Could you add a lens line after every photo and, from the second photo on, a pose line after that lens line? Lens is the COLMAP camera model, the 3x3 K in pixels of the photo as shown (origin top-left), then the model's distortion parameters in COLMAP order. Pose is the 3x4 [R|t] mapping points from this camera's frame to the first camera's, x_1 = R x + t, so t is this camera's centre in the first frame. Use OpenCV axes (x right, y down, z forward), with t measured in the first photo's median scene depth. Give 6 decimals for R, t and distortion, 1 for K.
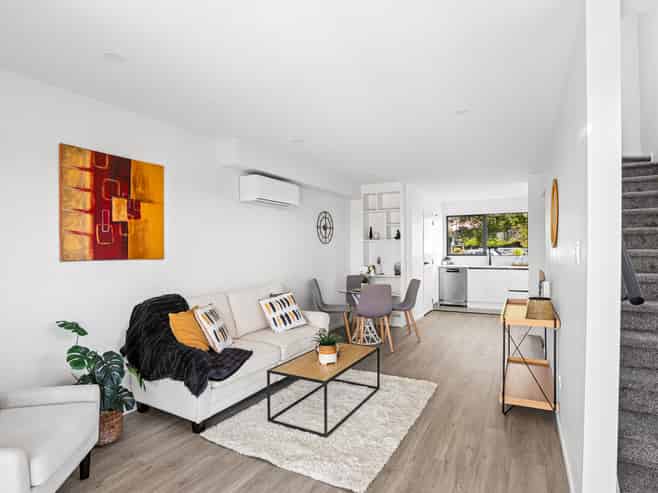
lens RADIAL K [[363.6, 0, 327.4], [0, 363.6, 247.5], [0, 0, 1]] dist [-0.032881, -0.000694]
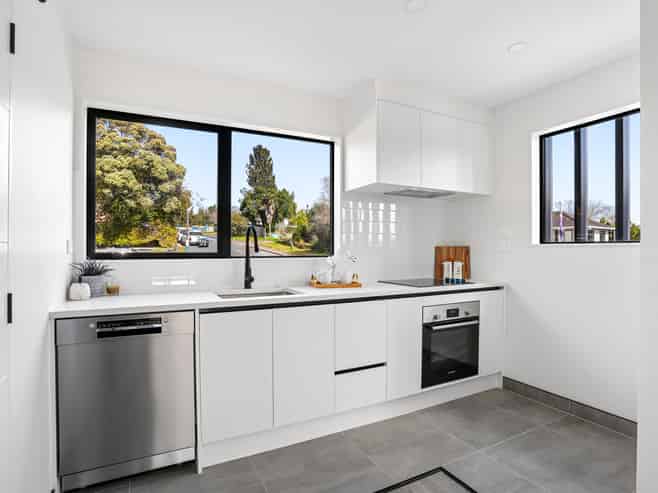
lens RADIAL K [[363.6, 0, 328.2], [0, 363.6, 248.6], [0, 0, 1]] dist [-0.032881, -0.000694]
pose [[0.564887, 0.003363, 0.825161, 0.057064], [-0.003599, 0.999992, -0.001612, 0.003709], [-0.825160, -0.002059, 0.564895, 0.189231]]
